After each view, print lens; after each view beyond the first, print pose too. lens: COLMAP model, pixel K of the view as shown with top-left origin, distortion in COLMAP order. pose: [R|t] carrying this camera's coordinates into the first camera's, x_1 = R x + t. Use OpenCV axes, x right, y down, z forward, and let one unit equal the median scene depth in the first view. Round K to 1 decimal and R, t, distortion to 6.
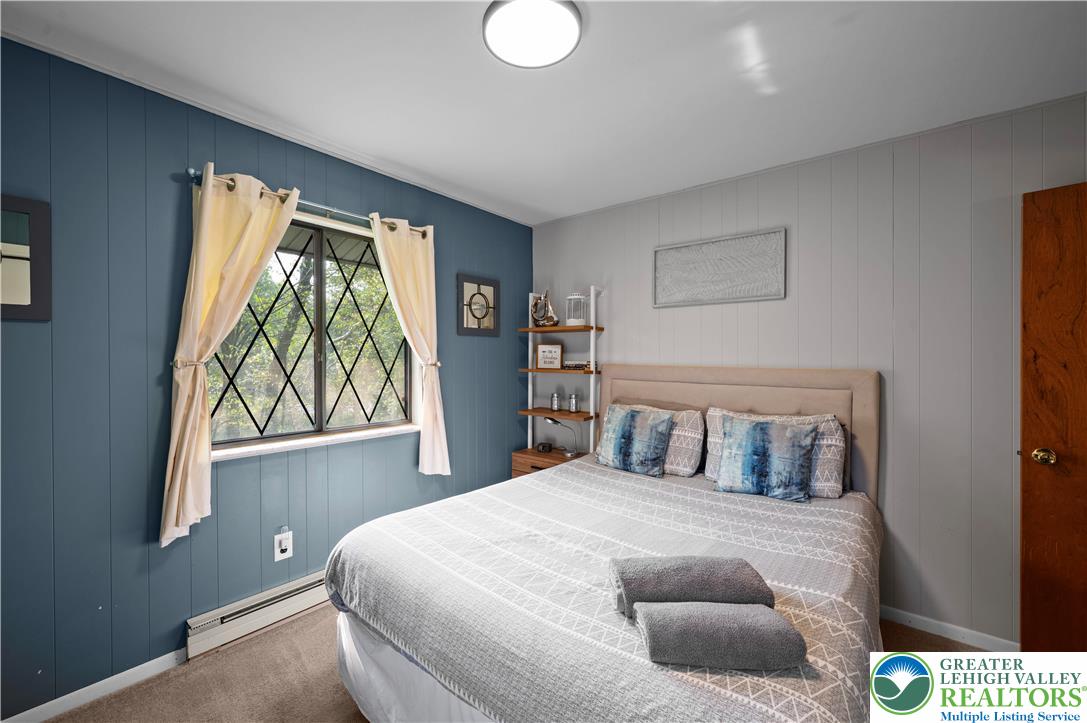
lens RADIAL K [[437.5, 0, 535.0], [0, 437.5, 360.0], [0, 0, 1]] dist [-0.000361, -0.000114]
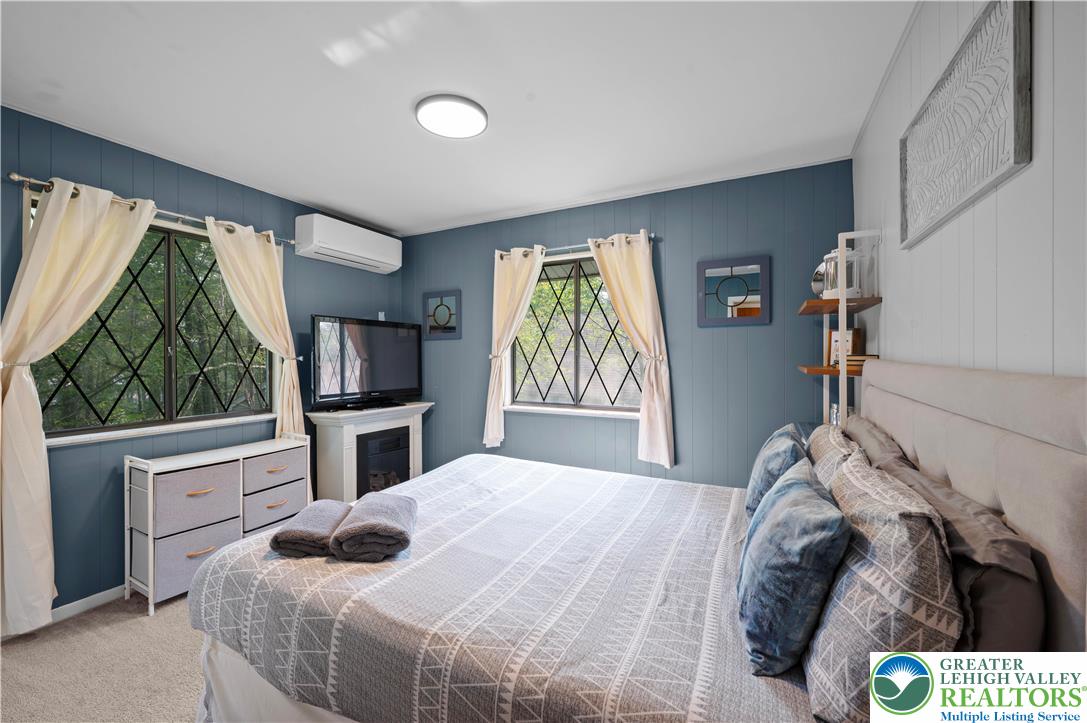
lens RADIAL K [[437.5, 0, 535.0], [0, 437.5, 360.0], [0, 0, 1]] dist [-0.000361, -0.000114]
pose [[0.207975, 0.006774, -0.978111, 0.949461], [0.000577, 0.999975, 0.007048, 0.008835], [0.978134, -0.002030, 0.207966, 0.654522]]
